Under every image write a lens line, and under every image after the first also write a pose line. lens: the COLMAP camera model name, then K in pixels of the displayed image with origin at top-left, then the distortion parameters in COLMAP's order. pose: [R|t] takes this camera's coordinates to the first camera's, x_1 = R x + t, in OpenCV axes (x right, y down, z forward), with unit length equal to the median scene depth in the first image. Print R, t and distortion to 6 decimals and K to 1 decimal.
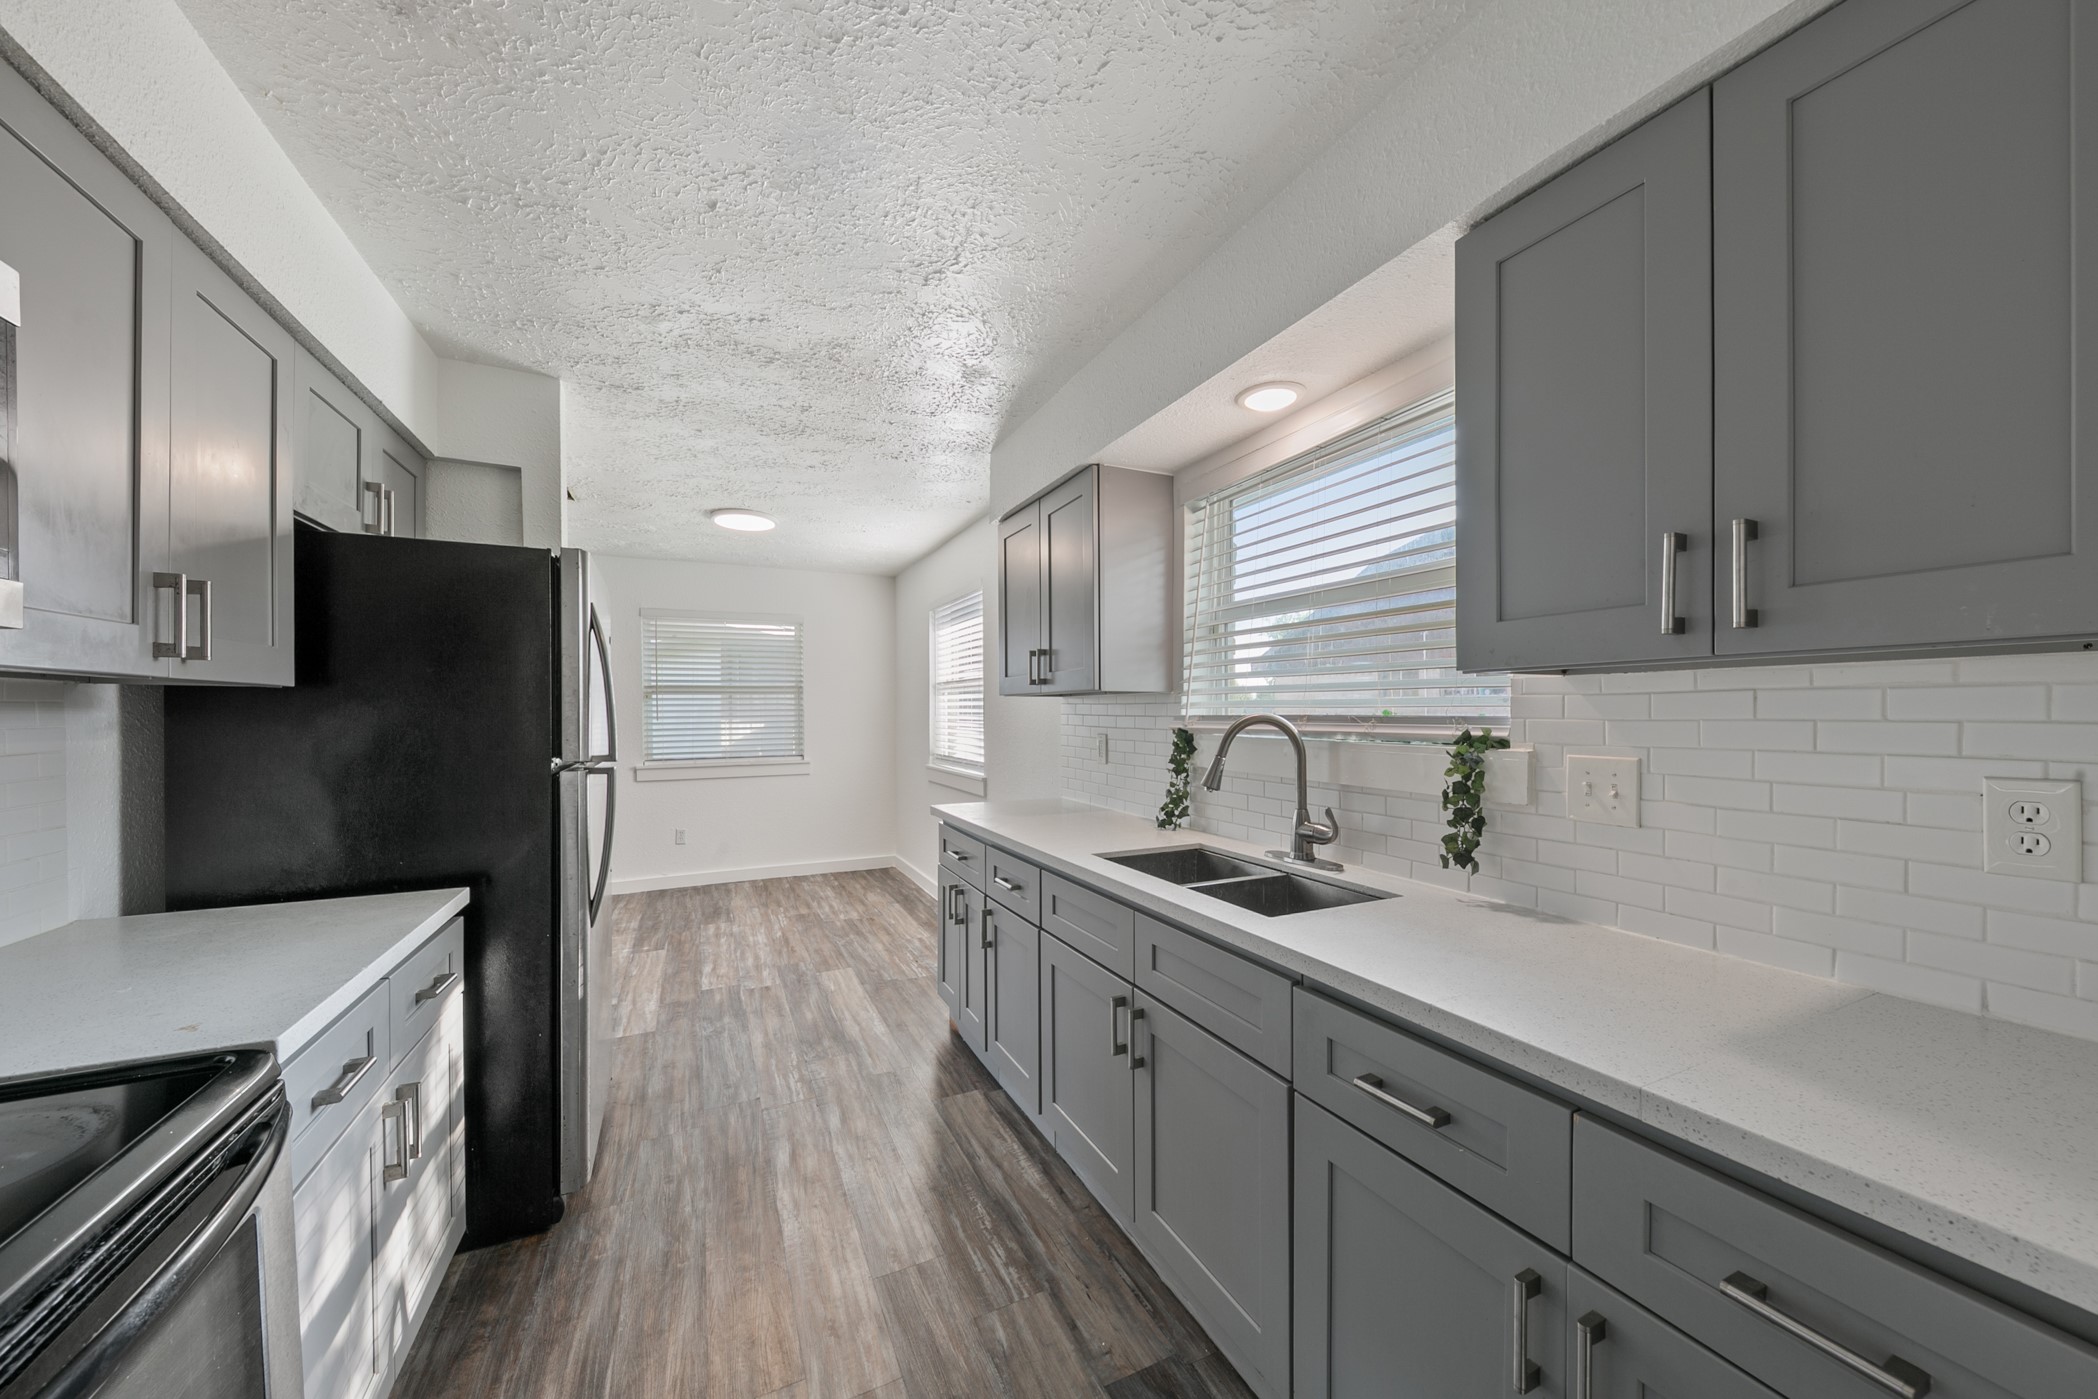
lens RADIAL K [[731.2, 0, 1040.8], [0, 731.2, 704.2], [0, 0, 1]] dist [0.023472, -0.008543]
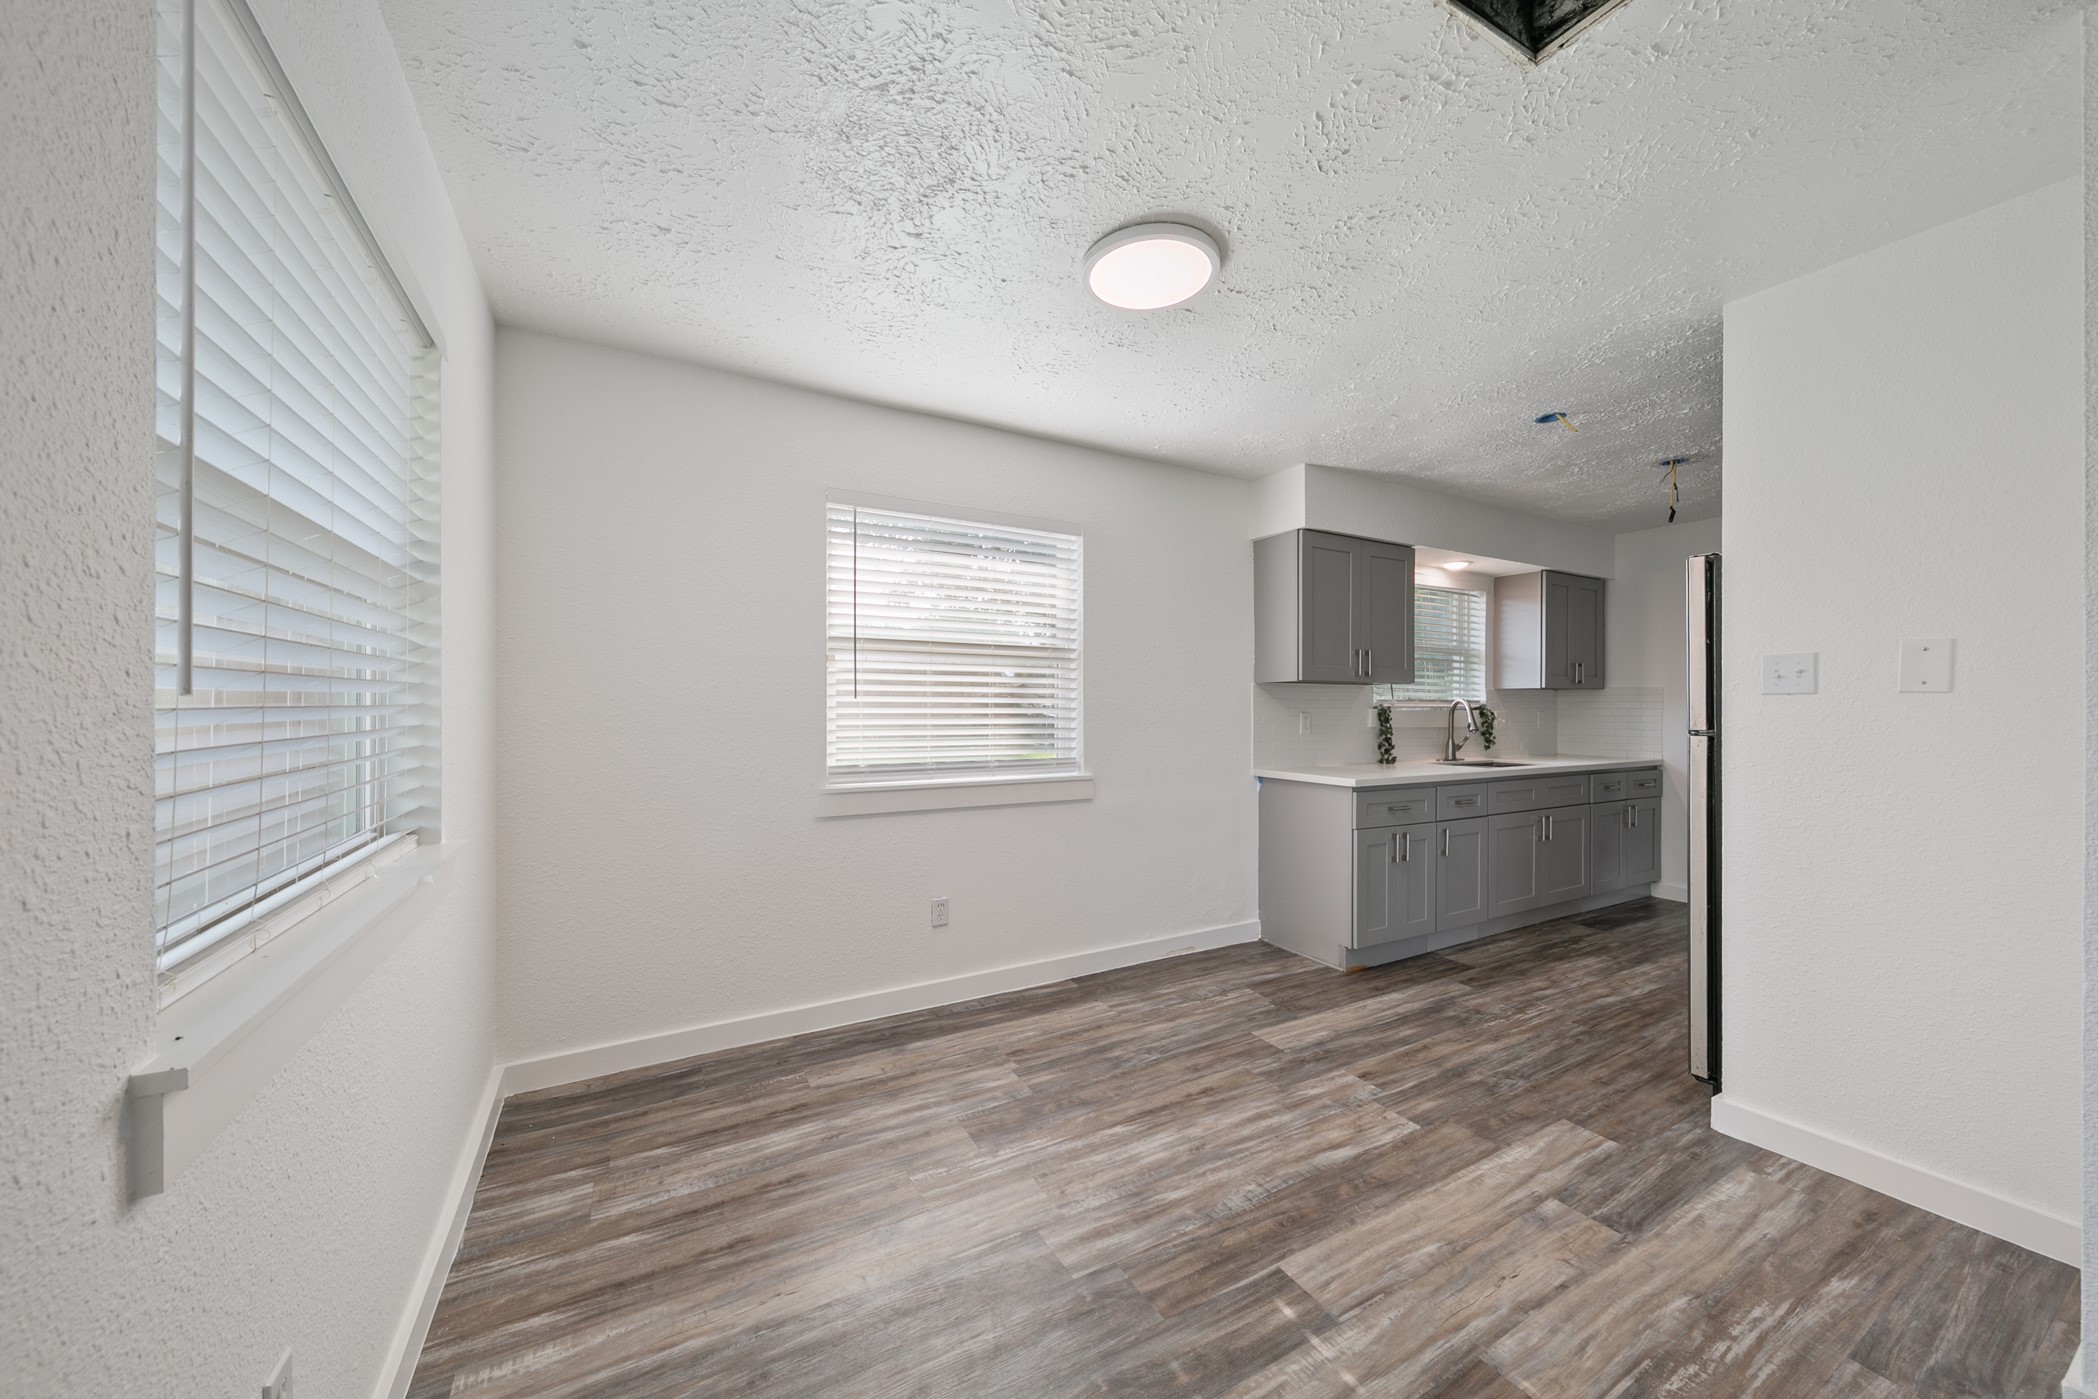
lens RADIAL K [[731.2, 0, 1040.8], [0, 731.2, 704.2], [0, 0, 1]] dist [0.023472, -0.008543]
pose [[-0.063647, 0.006494, 0.997951, -1.274440], [-0.012896, 0.999890, -0.007330, 0.048636], [-0.997889, -0.013336, -0.063556, 1.635457]]
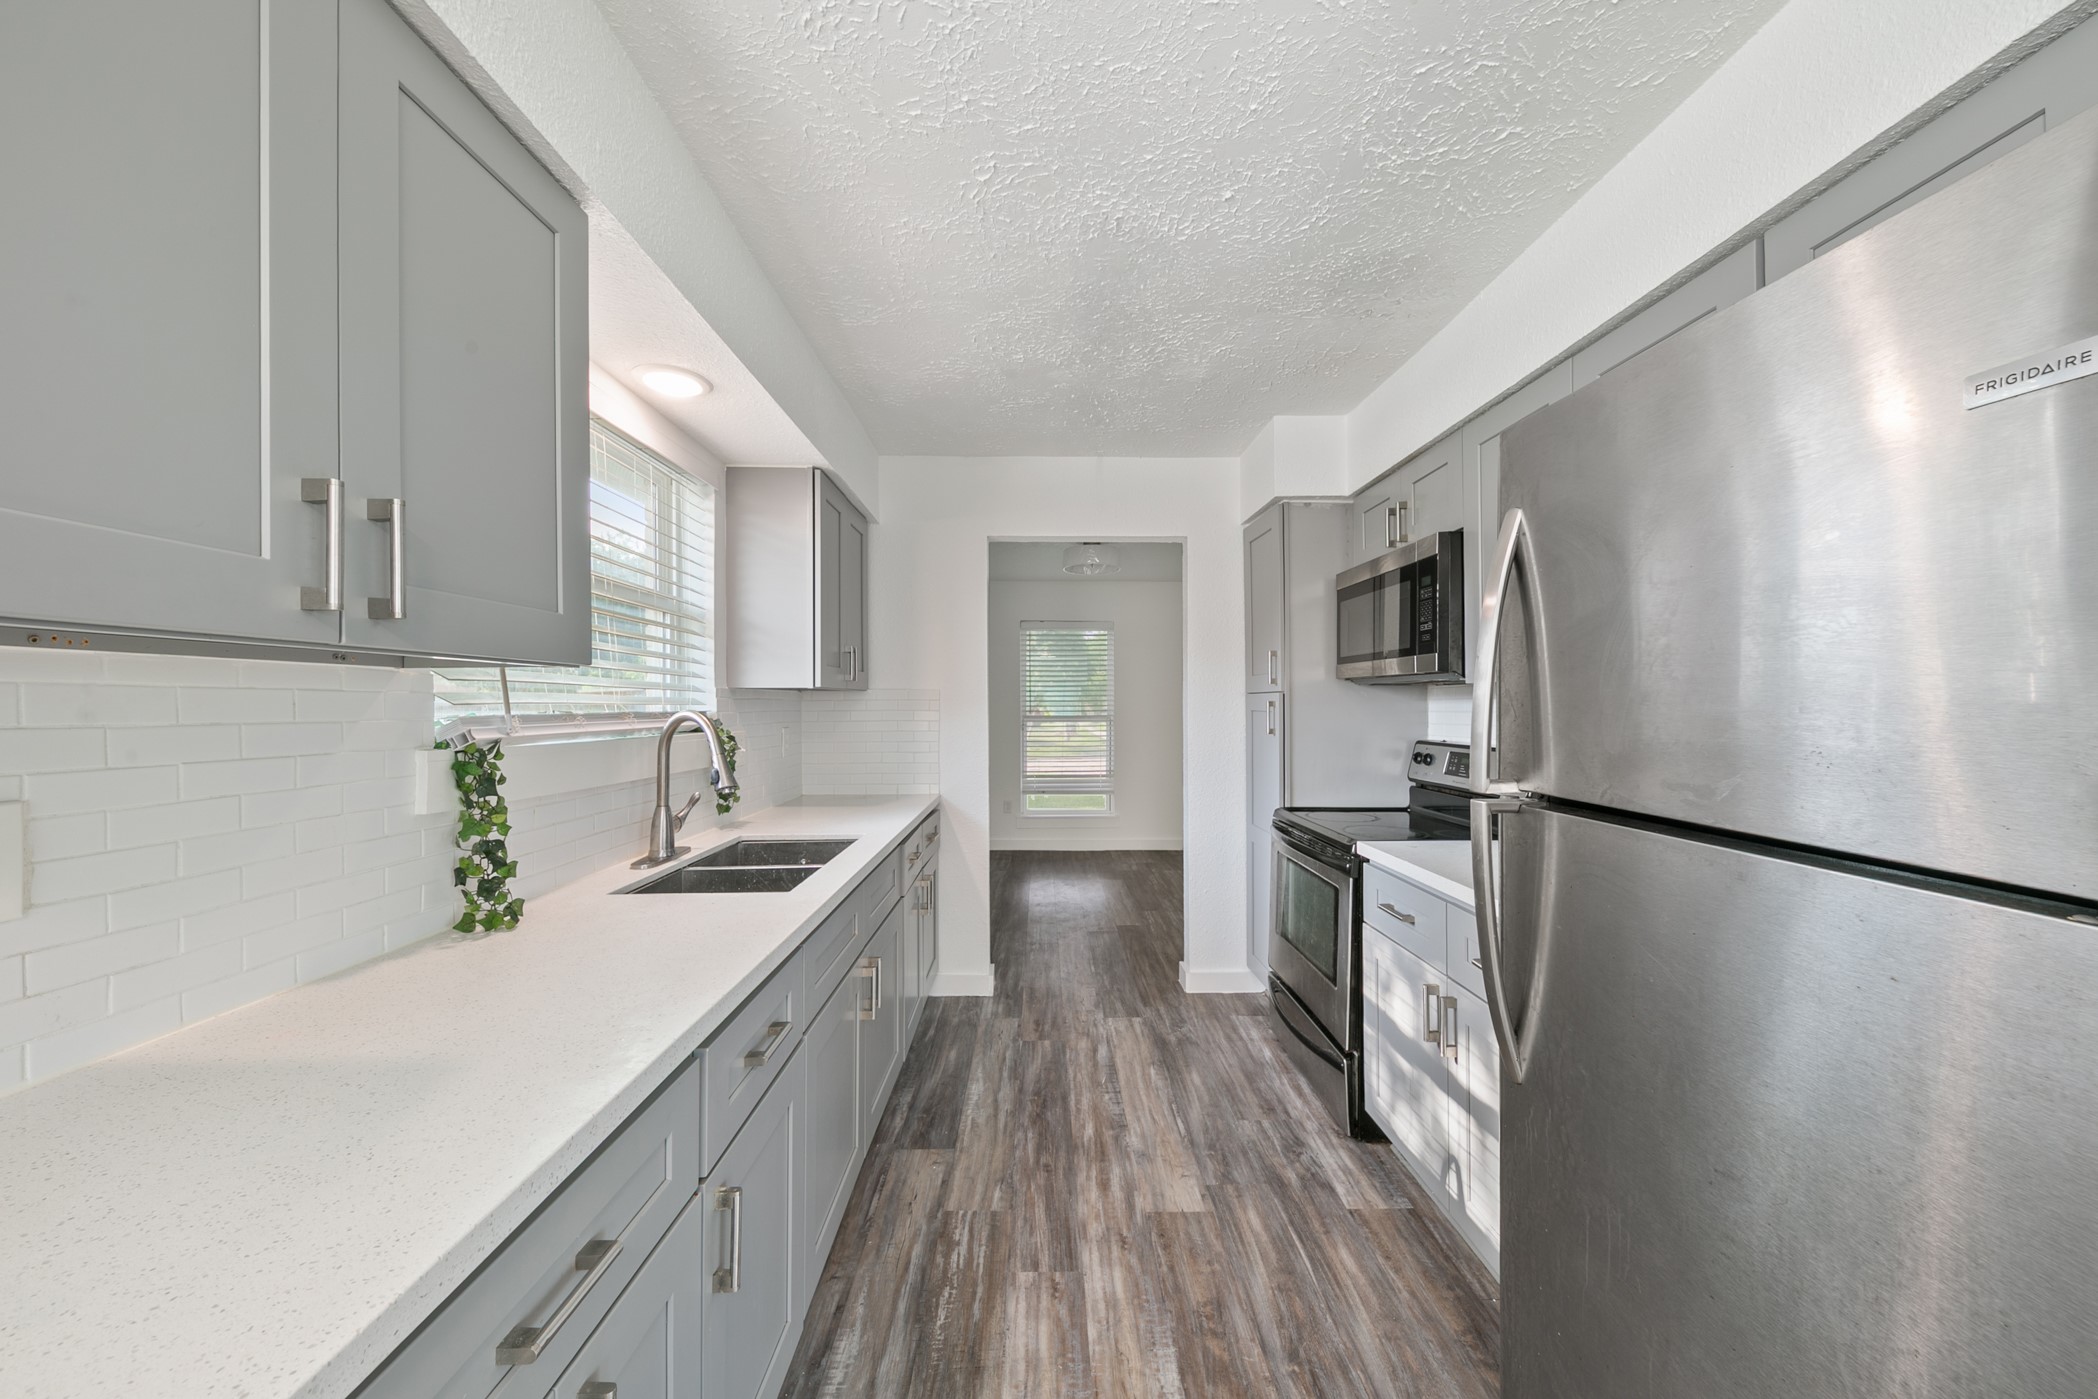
lens RADIAL K [[746.7, 0, 1058.2], [0, 746.7, 707.3], [0, 0, 1]] dist [0.023389, -0.009559]
pose [[-0.917069, 0.002764, 0.398718, -0.350865], [0.000471, 0.999983, -0.005849, 0.015391], [-0.398728, -0.005176, -0.917055, 1.132374]]
